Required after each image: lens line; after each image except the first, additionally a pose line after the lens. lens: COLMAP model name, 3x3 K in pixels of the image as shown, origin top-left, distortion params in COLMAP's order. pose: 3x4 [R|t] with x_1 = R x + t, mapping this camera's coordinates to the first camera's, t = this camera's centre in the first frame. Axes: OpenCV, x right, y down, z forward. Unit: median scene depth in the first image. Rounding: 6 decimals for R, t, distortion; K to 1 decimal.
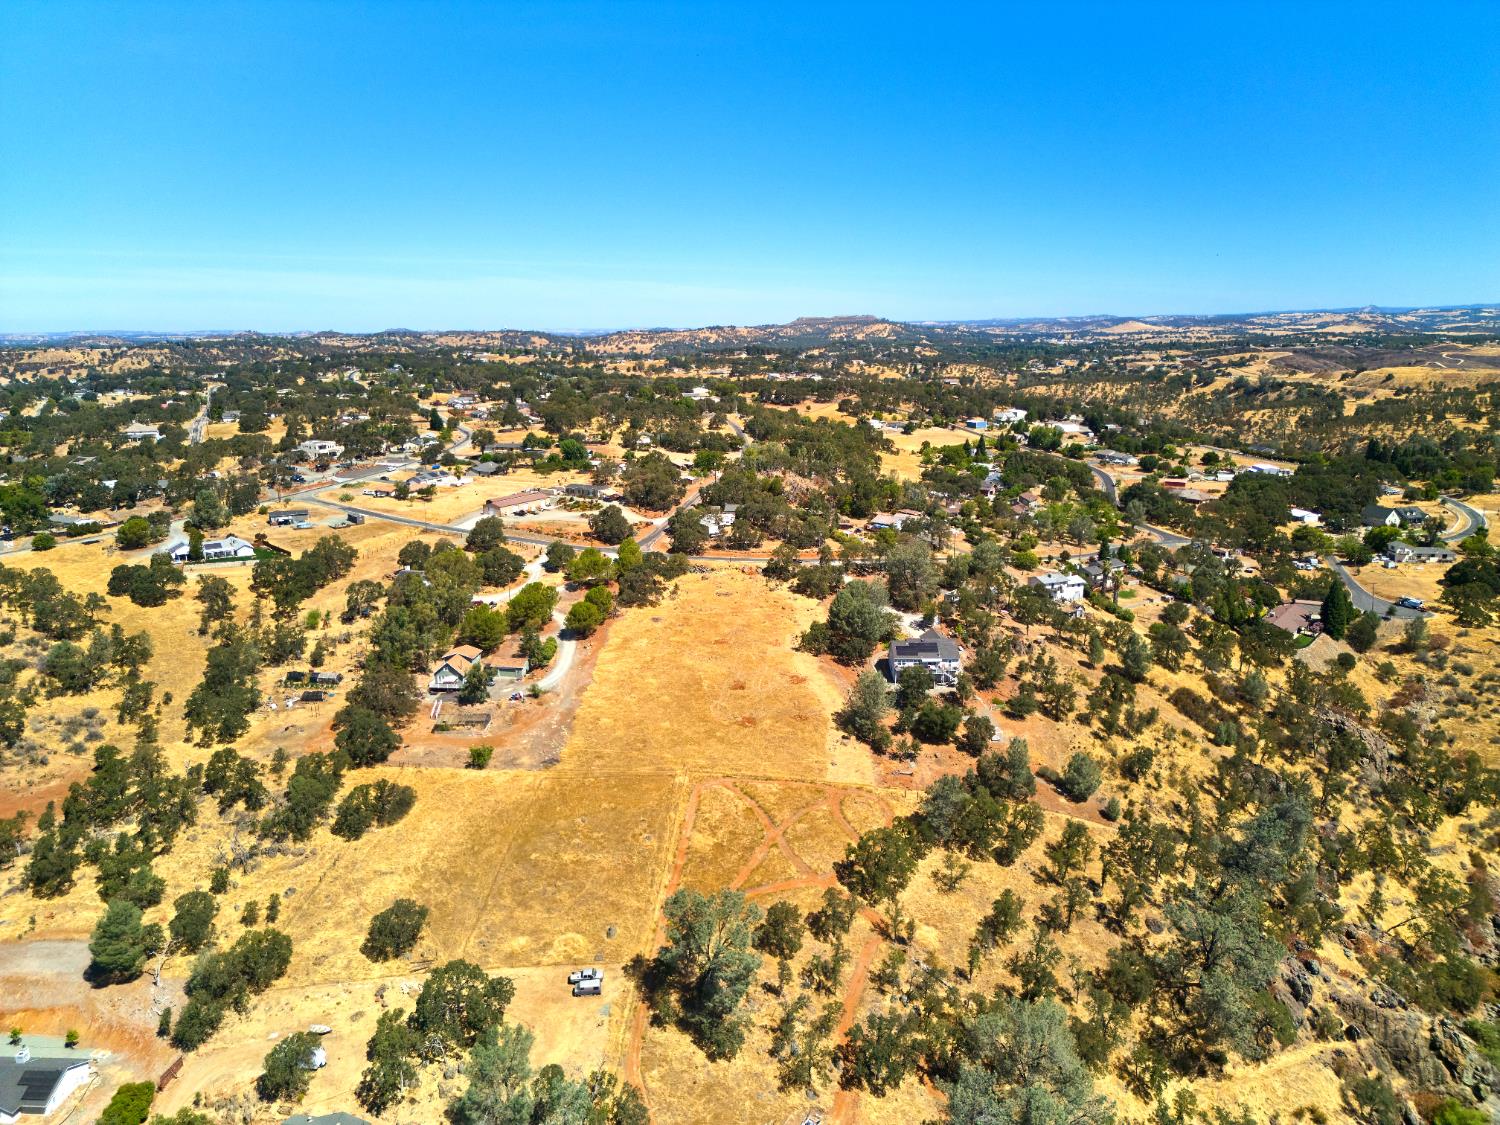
lens RADIAL K [[1058.5, 0, 753.6], [0, 1058.5, 561.0], [0, 0, 1]] dist [0.037129, -0.027204]
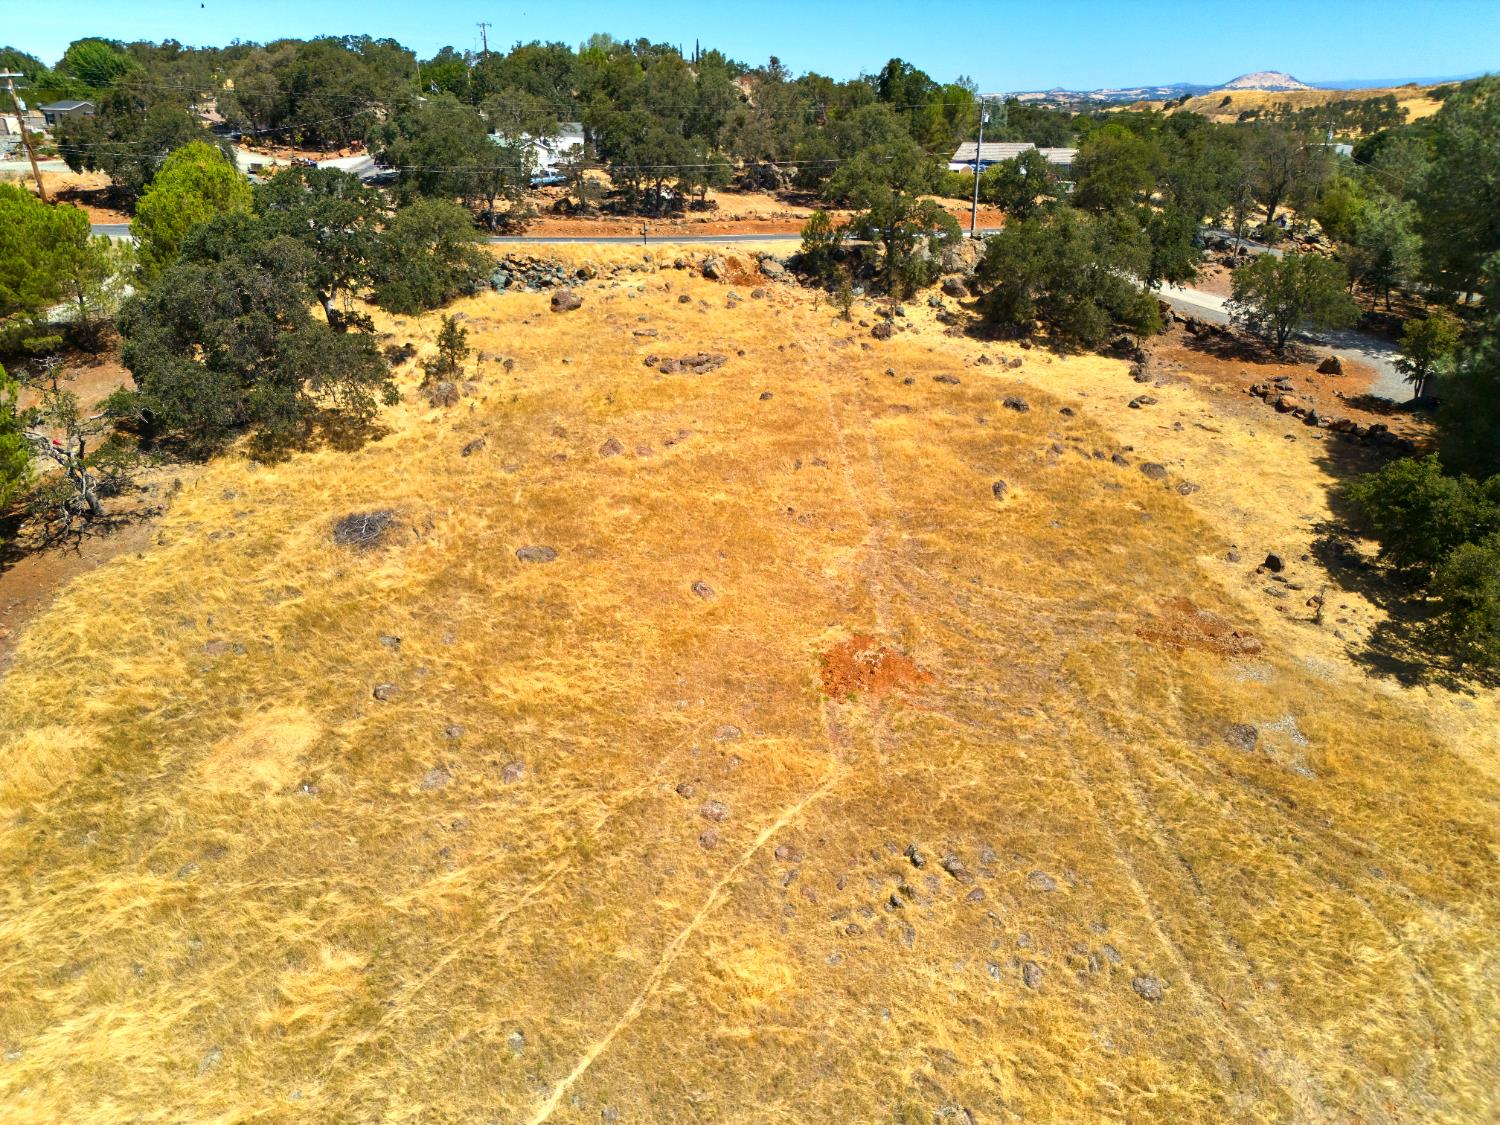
lens RADIAL K [[1058.5, 0, 749.8], [0, 1058.5, 563.2], [0, 0, 1]] dist [0.037129, -0.027204]
pose [[0.969435, -0.096581, 0.225541, -0.067987], [0.051994, 0.979254, 0.195854, 0.029480], [-0.239777, -0.178141, 0.954344, 0.780190]]
